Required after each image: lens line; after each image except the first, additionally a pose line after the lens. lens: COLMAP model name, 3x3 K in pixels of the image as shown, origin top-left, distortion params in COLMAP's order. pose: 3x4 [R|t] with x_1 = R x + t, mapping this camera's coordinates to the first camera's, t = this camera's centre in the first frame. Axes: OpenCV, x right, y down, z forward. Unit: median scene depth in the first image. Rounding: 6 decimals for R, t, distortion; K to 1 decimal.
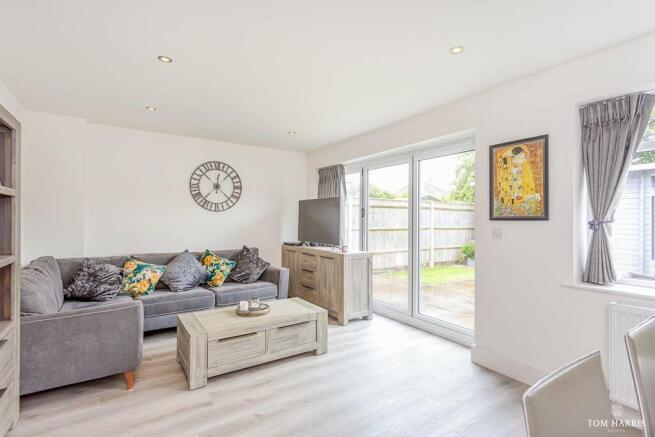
lens RADIAL K [[309.7, 0, 322.3], [0, 309.7, 218.2], [0, 0, 1]] dist [-0.006308, 0.000912]
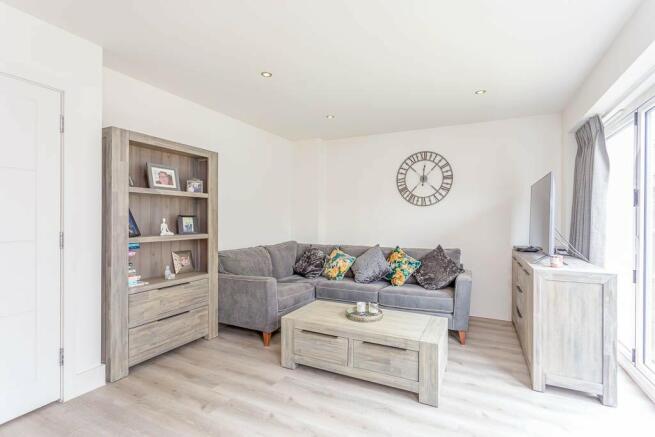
lens RADIAL K [[309.7, 0, 326.8], [0, 309.7, 218.2], [0, 0, 1]] dist [-0.006308, 0.000912]
pose [[0.507853, -0.003781, -0.861435, 0.356772], [0.000745, 0.999992, -0.003950, 0.020729], [0.861443, 0.001364, 0.507852, 0.343357]]
